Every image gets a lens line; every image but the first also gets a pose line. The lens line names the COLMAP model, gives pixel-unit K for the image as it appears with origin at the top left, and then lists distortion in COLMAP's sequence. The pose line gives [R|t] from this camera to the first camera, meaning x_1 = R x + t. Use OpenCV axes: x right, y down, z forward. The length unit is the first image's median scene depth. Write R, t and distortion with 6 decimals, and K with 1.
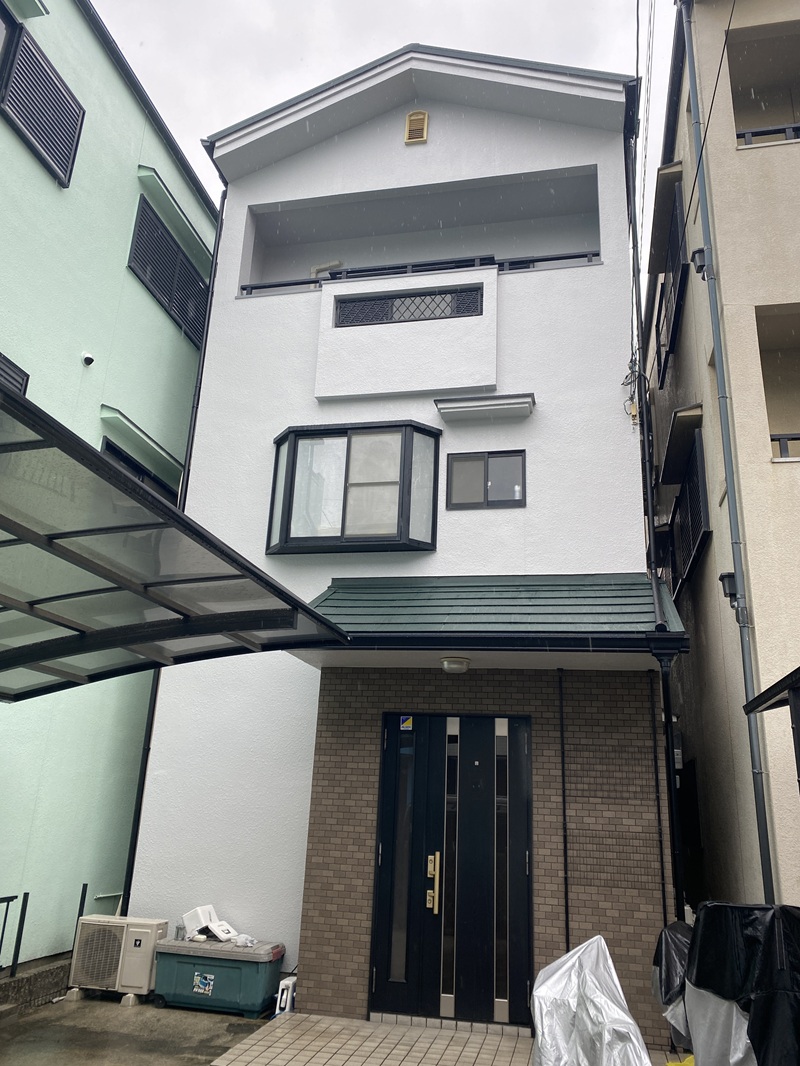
lens RADIAL K [[808.8, 0, 403.7], [0, 808.8, 527.6], [0, 0, 1]] dist [0.011201, 0.001660]
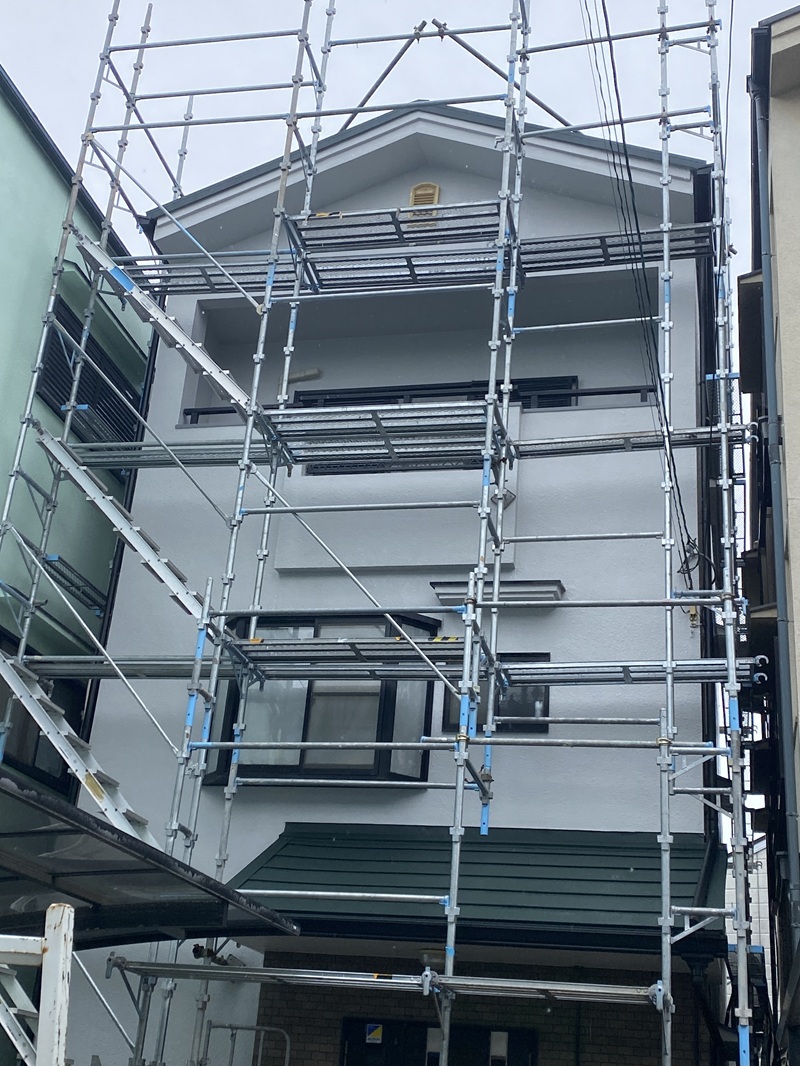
lens RADIAL K [[1313.3, 0, 403.8], [0, 1313.3, 528.1], [0, 0, 1]] dist [0.212781, -0.667469]
pose [[0.999313, 0.022392, -0.029523, 0.057768], [-0.025042, 0.995381, -0.092681, -0.113695], [0.027311, 0.093356, 0.995258, -0.285051]]
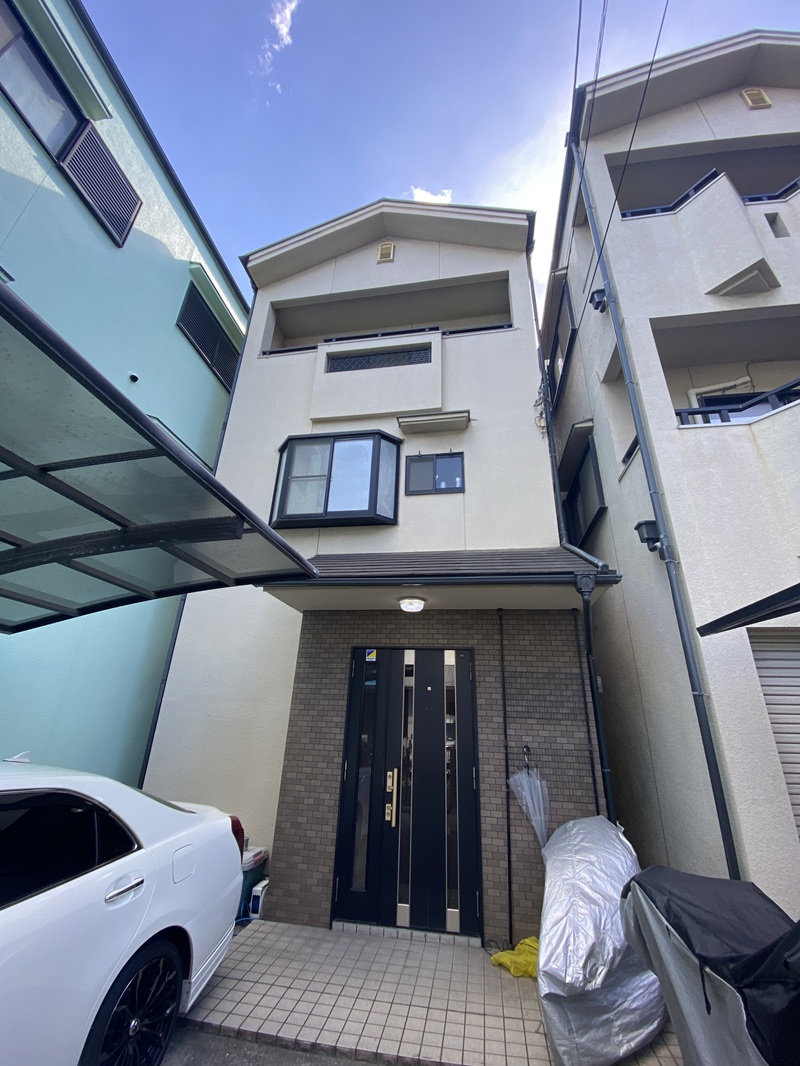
lens RADIAL K [[429.3, 0, 400.0], [0, 429.3, 533.0], [0, 0, 1]] dist [0.019217, -0.020190]
pose [[0.999112, 0.008967, 0.041158, 0.018894], [-0.006132, 0.997632, -0.068497, 0.104508], [-0.041675, 0.068184, 0.996802, 0.350586]]
